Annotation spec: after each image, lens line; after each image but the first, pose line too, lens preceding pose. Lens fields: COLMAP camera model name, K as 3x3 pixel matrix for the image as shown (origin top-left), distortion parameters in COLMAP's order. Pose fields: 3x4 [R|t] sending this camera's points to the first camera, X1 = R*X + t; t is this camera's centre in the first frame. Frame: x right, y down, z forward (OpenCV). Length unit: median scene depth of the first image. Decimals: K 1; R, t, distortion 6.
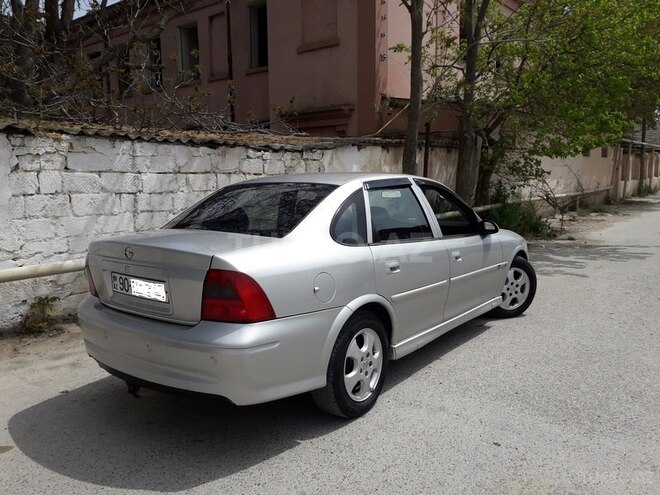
lens RADIAL K [[527.8, 0, 330.0], [0, 527.8, 247.5], [0, 0, 1]] dist [0.064072, -0.116383]
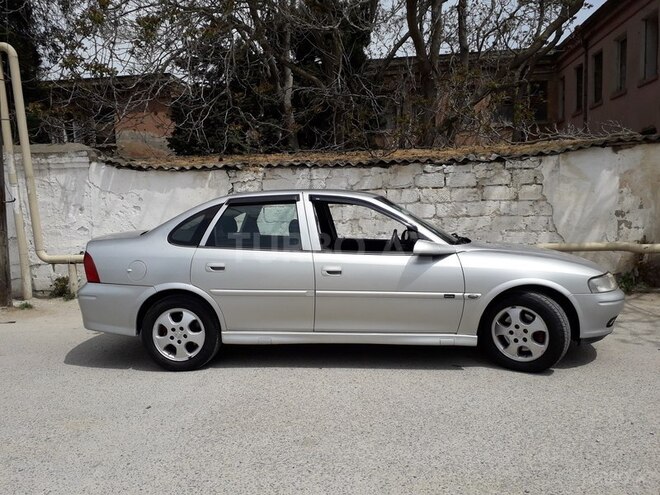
lens RADIAL K [[536.5, 0, 330.0], [0, 536.5, 247.5], [0, 0, 1]] dist [0.247297, -0.680338]
pose [[0.519251, 0.069300, -0.851807, 0.864969], [-0.086688, 0.995837, 0.028174, -0.044175], [0.850214, 0.059213, 0.523097, 0.353682]]
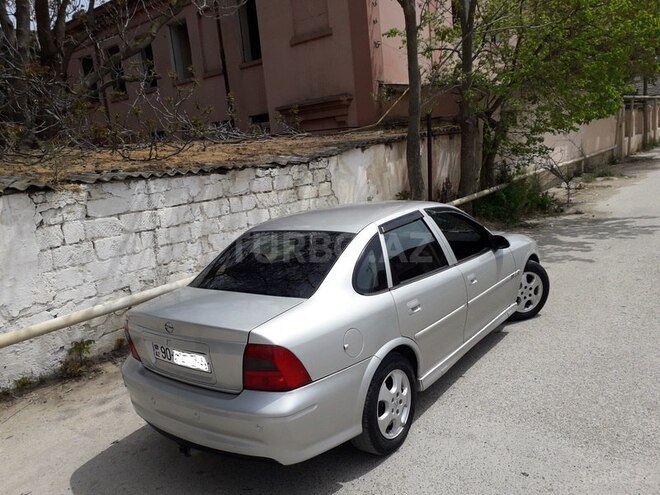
lens RADIAL K [[527.8, 0, 330.0], [0, 527.8, 247.5], [0, 0, 1]] dist [0.064072, -0.116383]
pose [[0.996189, -0.085870, -0.015323, -0.013054], [0.086546, 0.994943, 0.050967, -0.094668], [0.010869, -0.052098, 0.998583, -0.030693]]
